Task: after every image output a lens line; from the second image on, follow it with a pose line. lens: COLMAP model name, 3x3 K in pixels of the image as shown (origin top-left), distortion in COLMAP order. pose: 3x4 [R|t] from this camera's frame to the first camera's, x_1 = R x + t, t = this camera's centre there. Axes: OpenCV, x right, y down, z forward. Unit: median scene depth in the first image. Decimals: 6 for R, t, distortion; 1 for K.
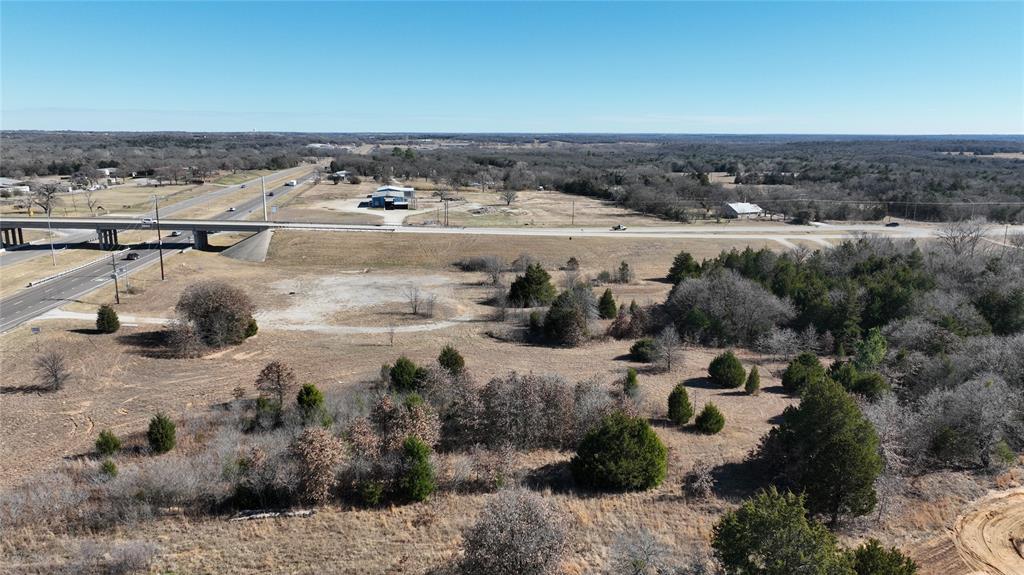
lens RADIAL K [[717.8, 0, 514.2], [0, 717.8, 286.7], [0, 0, 1]] dist [0.008359, 0.002523]
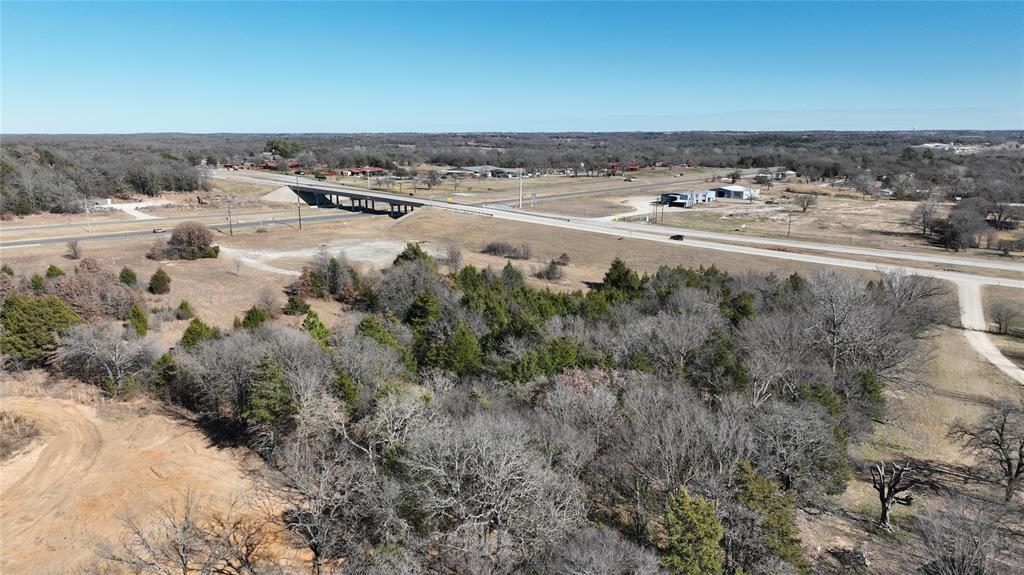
lens RADIAL K [[717.8, 0, 514.7], [0, 717.8, 288.3], [0, 0, 1]] dist [0.008359, 0.002523]
pose [[0.653065, 0.156447, -0.740966, 0.493793], [-0.153736, 0.985444, 0.072567, -0.033580], [0.741533, 0.066522, 0.667611, 0.159136]]
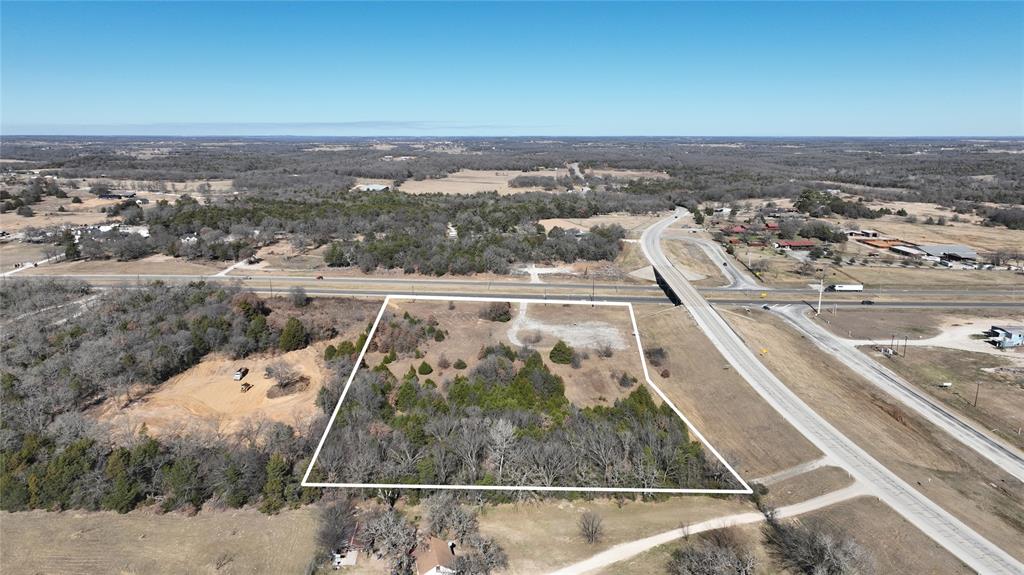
lens RADIAL K [[717.8, 0, 511.4], [0, 717.8, 286.8], [0, 0, 1]] dist [0.008359, 0.002523]
pose [[-0.176976, 0.203443, -0.962959, 0.911796], [-0.208307, 0.948496, 0.238671, -0.291731], [0.961919, 0.242830, -0.125482, 0.514044]]
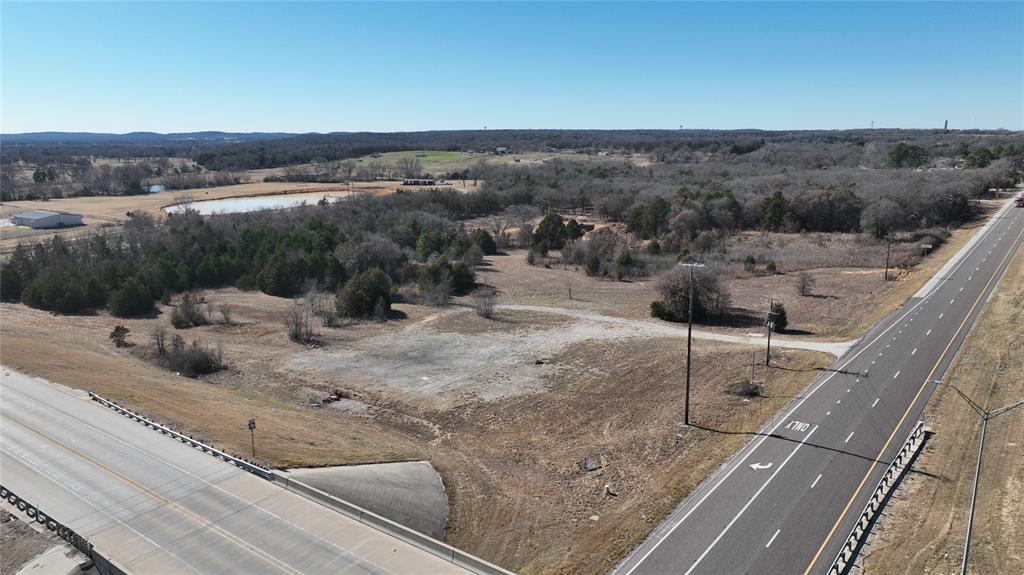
lens RADIAL K [[717.8, 0, 514.2], [0, 717.8, 294.6], [0, 0, 1]] dist [0.008359, 0.002523]
pose [[-0.678831, -0.162989, 0.715978, -0.382162], [0.155156, 0.921201, 0.356813, -0.149574], [-0.717716, 0.353304, -0.600051, 0.687319]]
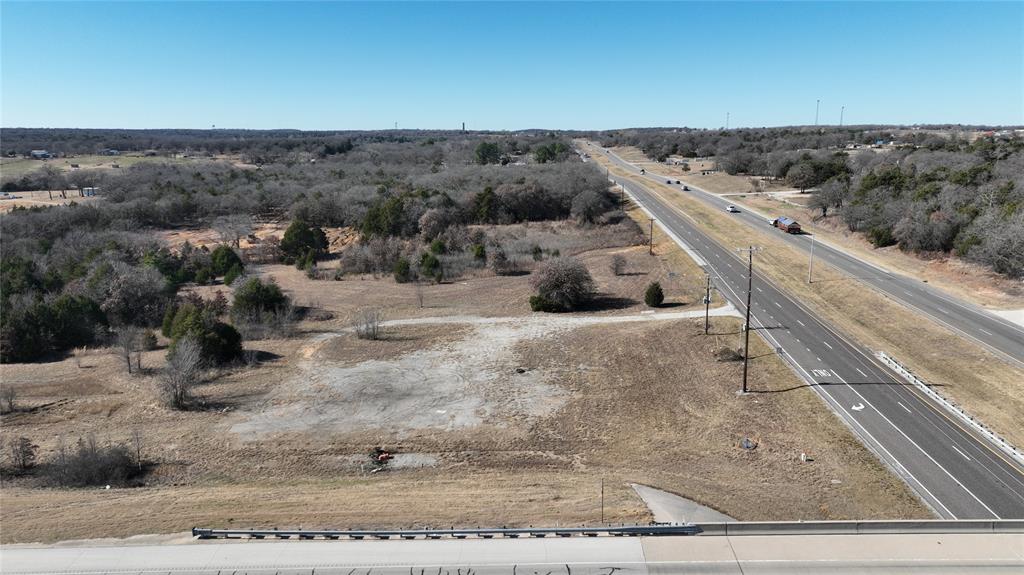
lens RADIAL K [[717.8, 0, 515.2], [0, 717.8, 289.1], [0, 0, 1]] dist [0.008359, 0.002523]
pose [[-0.980178, -0.043390, 0.193308, -0.209807], [0.040931, 0.910322, 0.411873, -0.165915], [-0.193844, 0.411621, -0.890501, 0.763589]]
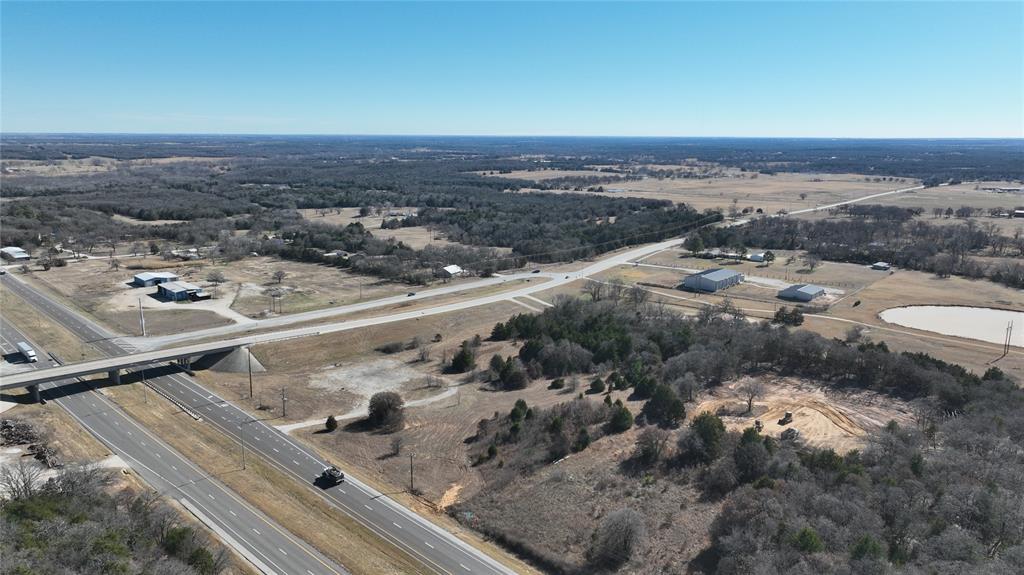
lens RADIAL K [[717.8, 0, 513.3], [0, 717.8, 284.5], [0, 0, 1]] dist [0.008359, 0.002523]
pose [[0.814014, -0.119910, 0.568334, -0.445186], [0.120975, 0.992002, 0.036028, -0.120412], [-0.568108, 0.039427, 0.822009, -0.310539]]
